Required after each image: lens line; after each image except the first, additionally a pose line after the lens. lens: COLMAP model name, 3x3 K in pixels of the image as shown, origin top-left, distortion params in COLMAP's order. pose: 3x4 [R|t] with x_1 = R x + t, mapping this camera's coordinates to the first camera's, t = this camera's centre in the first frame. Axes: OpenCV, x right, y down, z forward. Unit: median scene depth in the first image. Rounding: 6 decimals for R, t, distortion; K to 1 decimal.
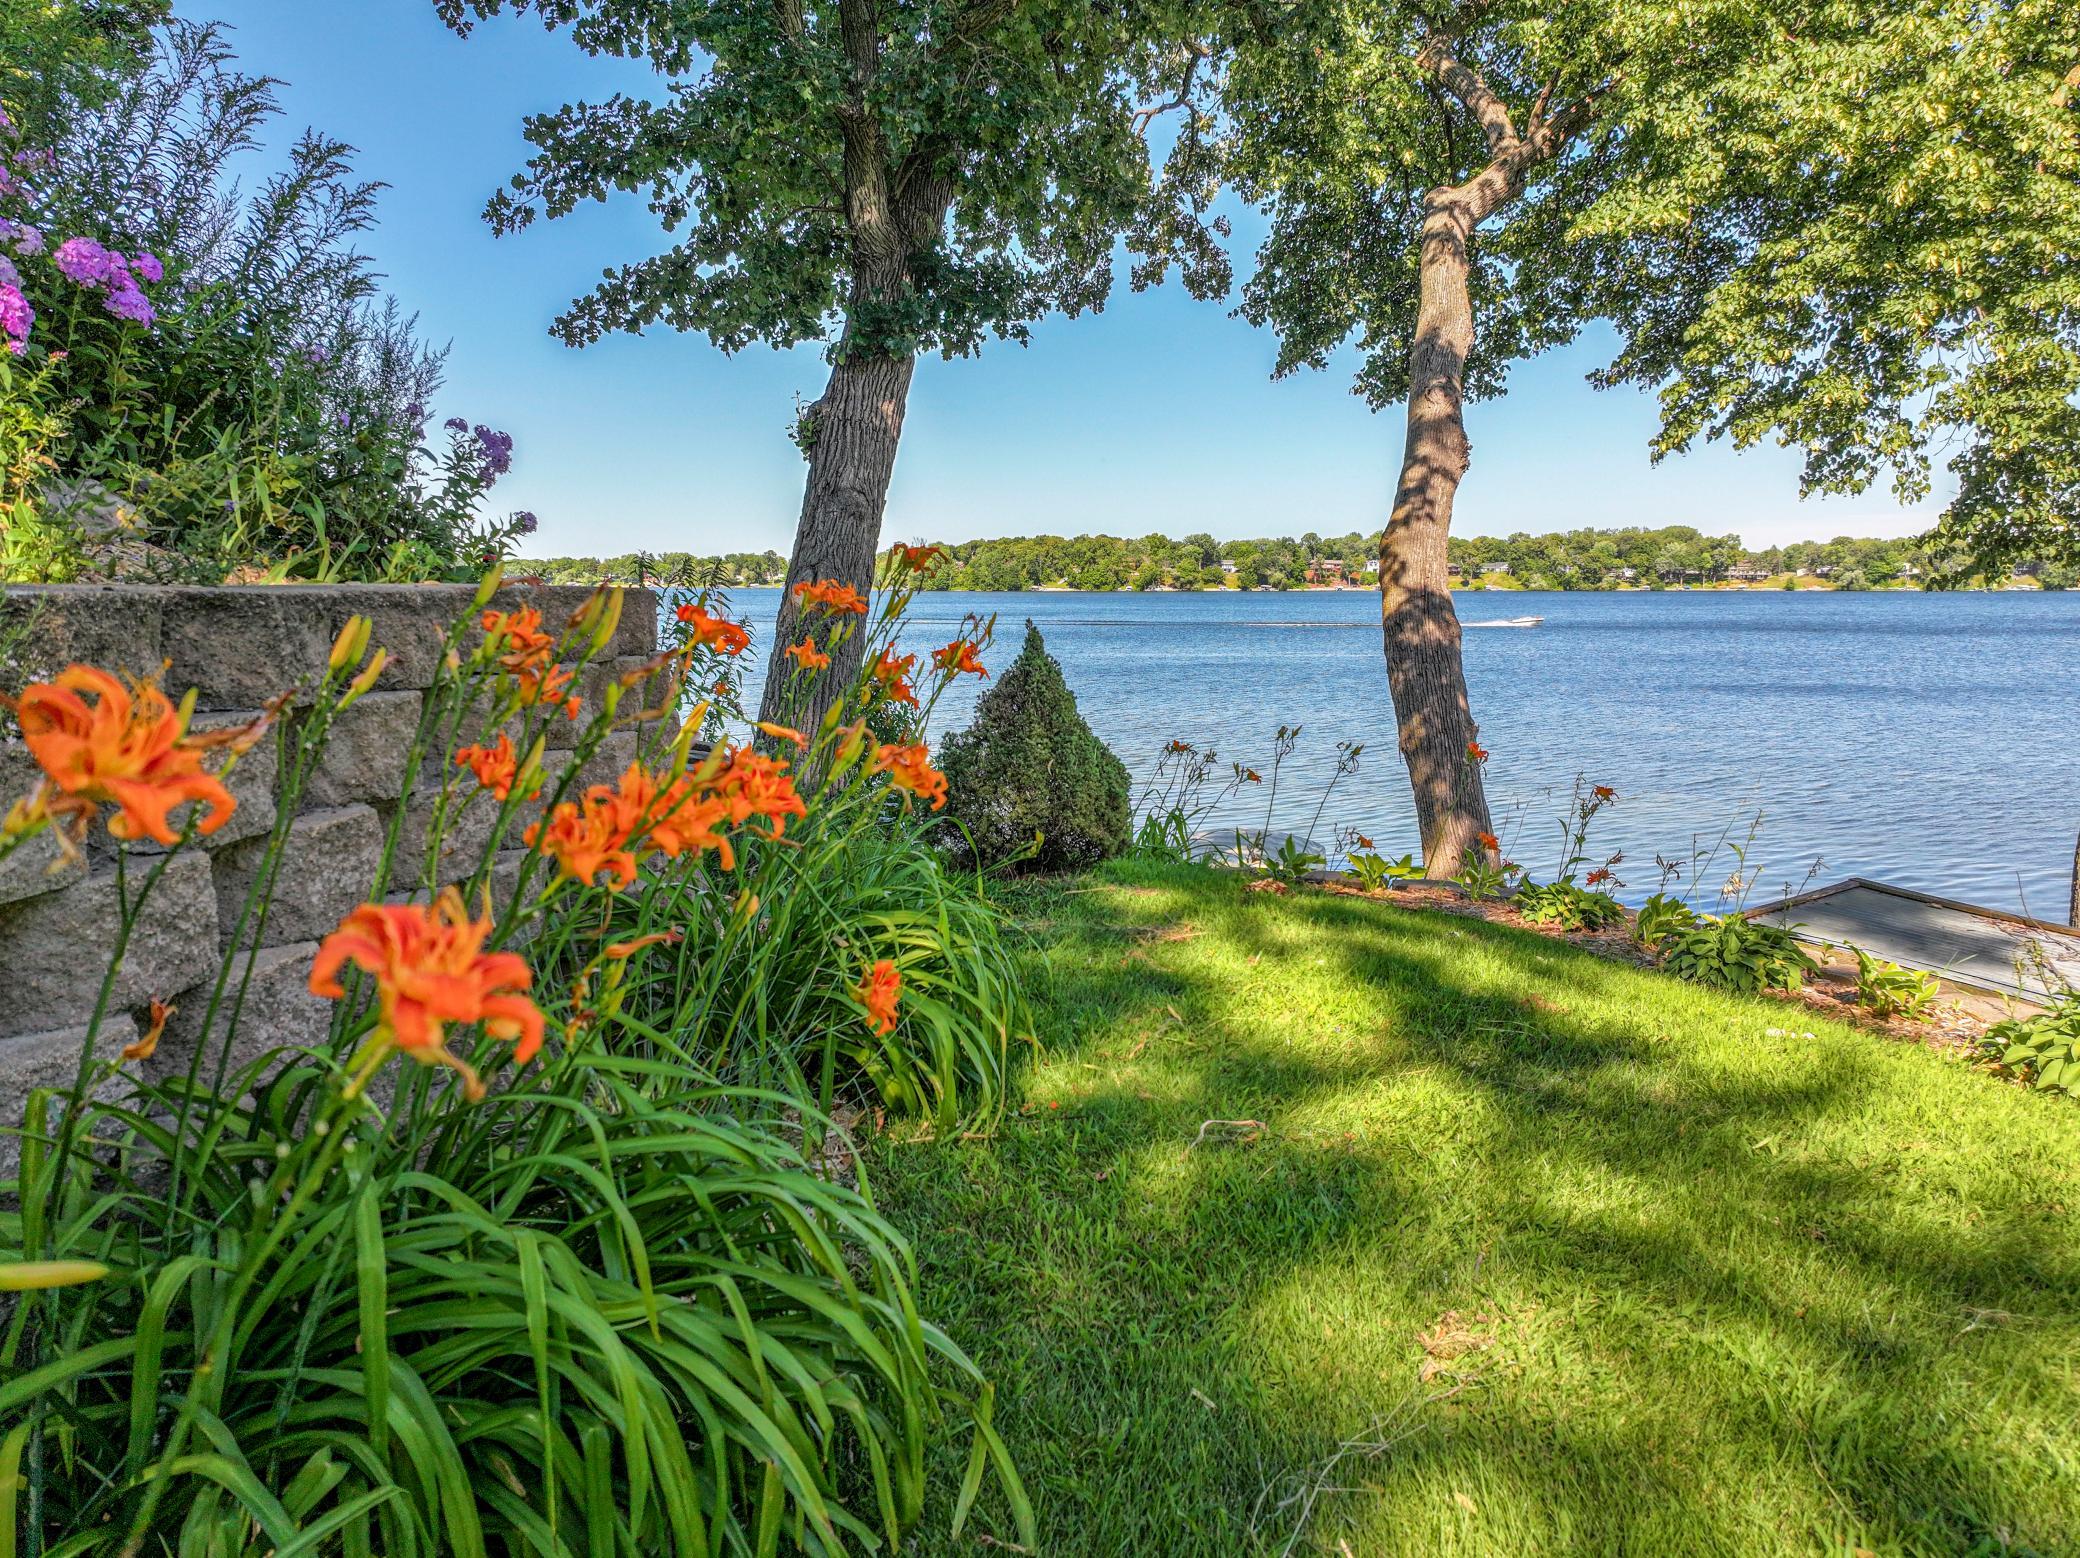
lens RADIAL K [[1459.5, 0, 1023.1], [0, 1459.5, 780.0], [0, 0, 1]] dist [-0.005181, 0.020341]
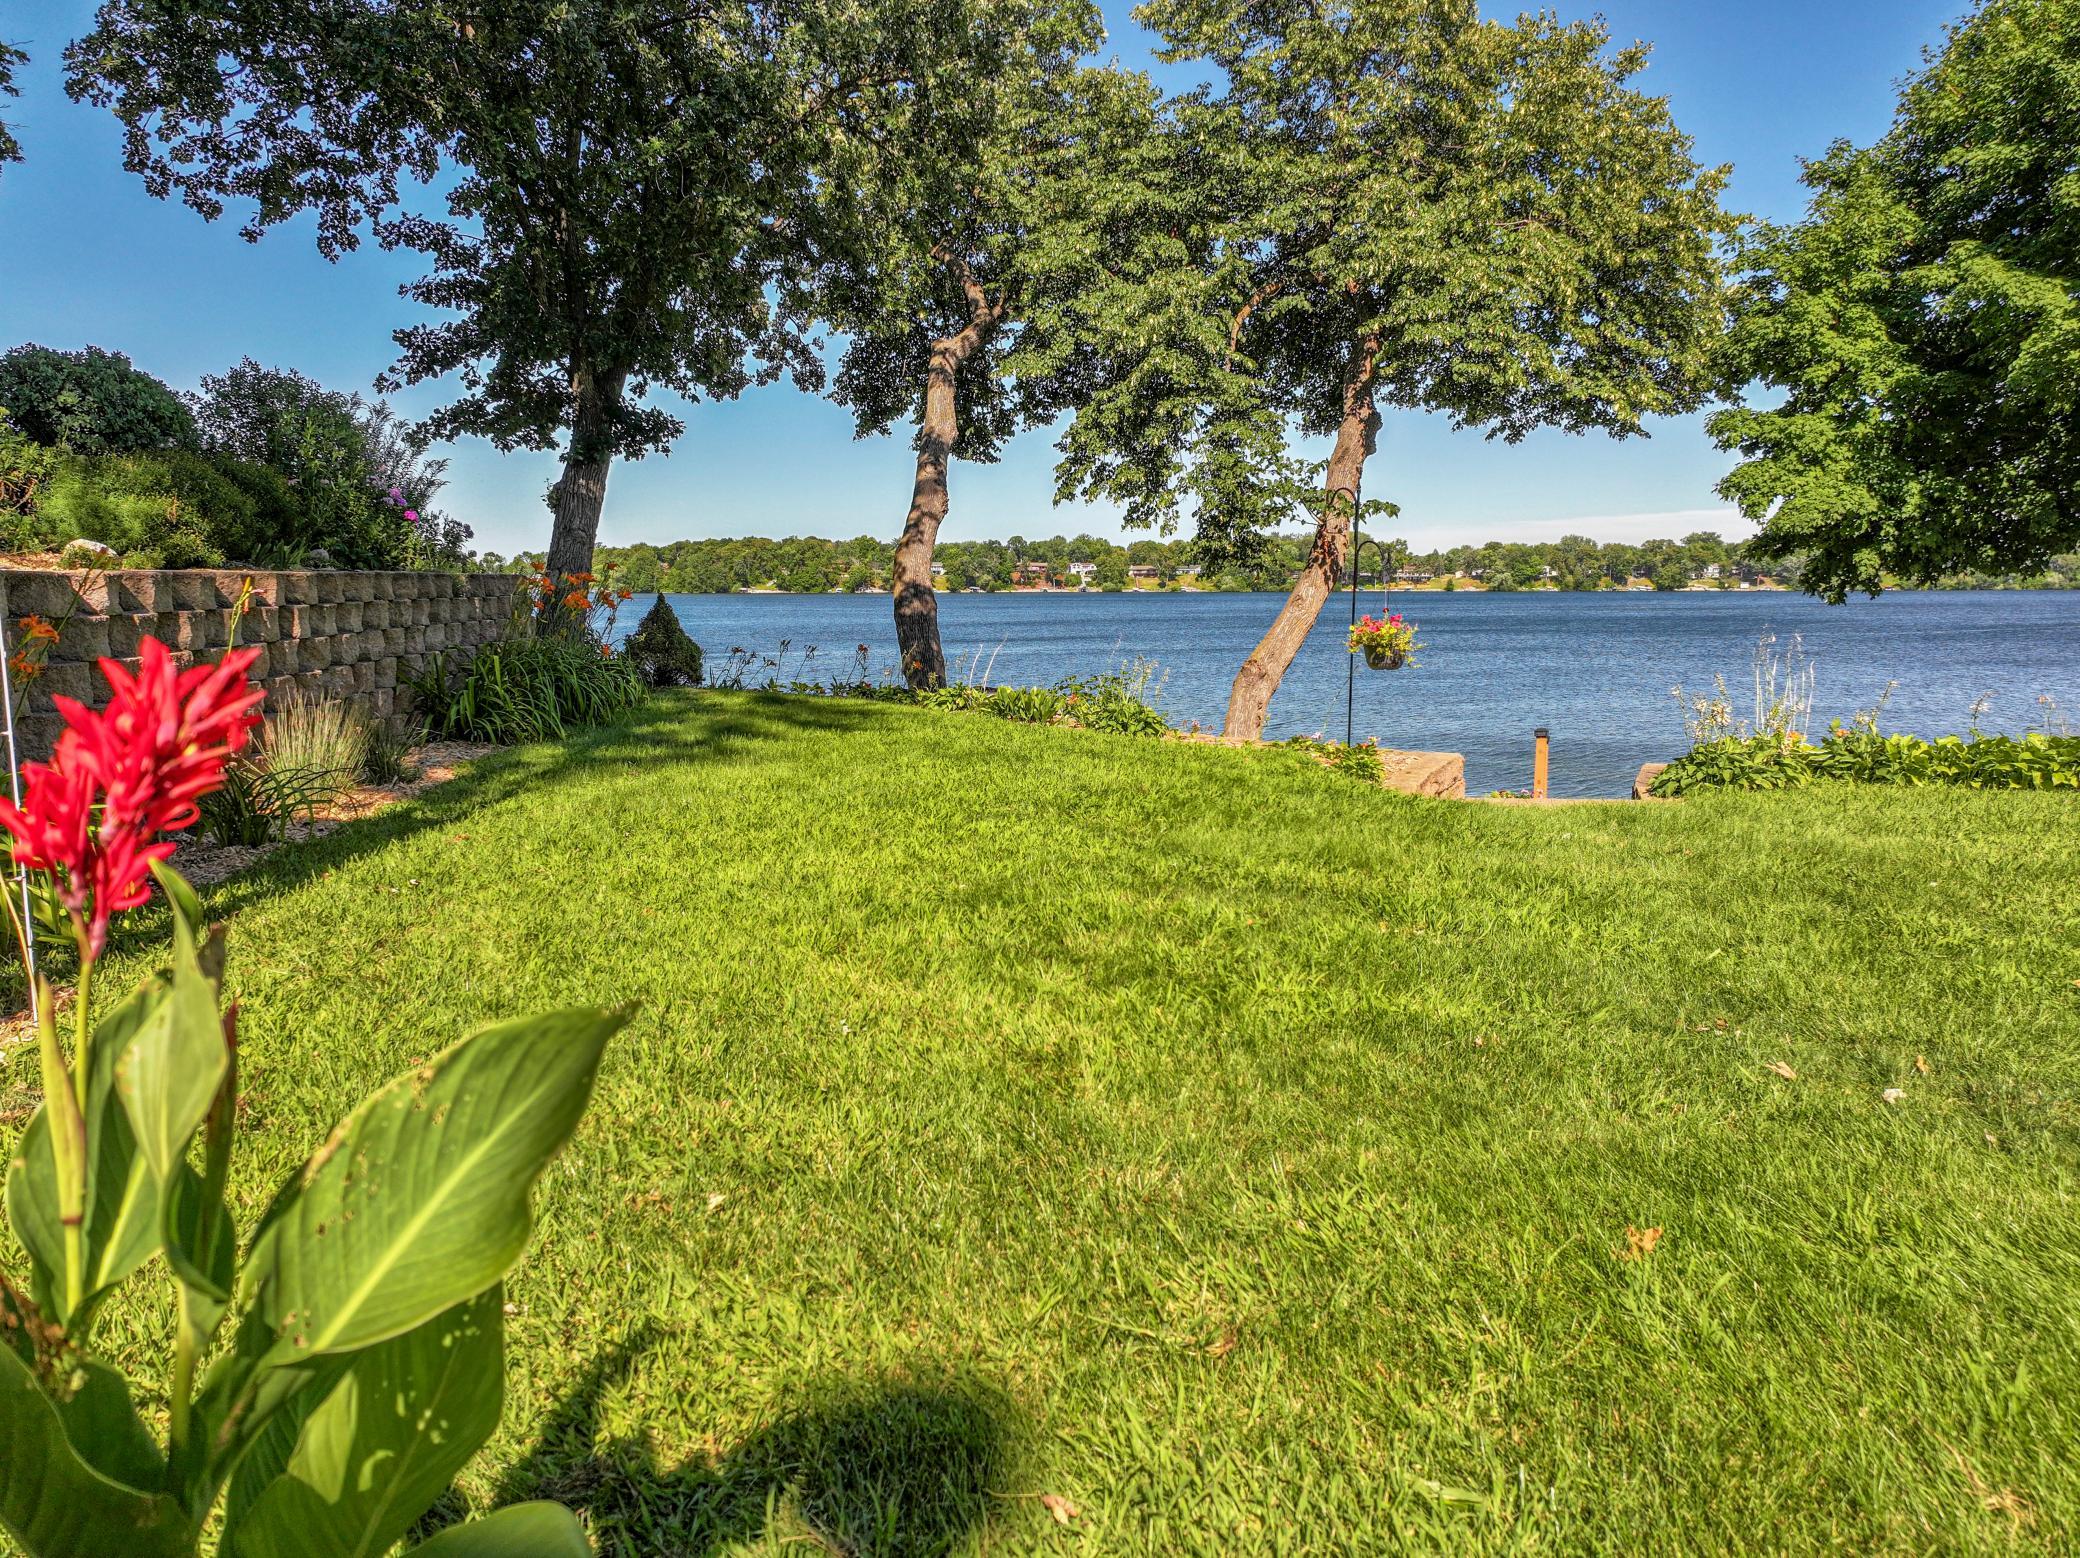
lens RADIAL K [[1459.5, 0, 1035.1], [0, 1459.5, 796.7], [0, 0, 1]] dist [-0.005181, 0.020341]
pose [[0.979478, -0.030305, 0.199260, 0.056139], [0.028337, 0.999517, 0.012722, 0.103794], [-0.199550, -0.006814, 0.979864, -0.717523]]
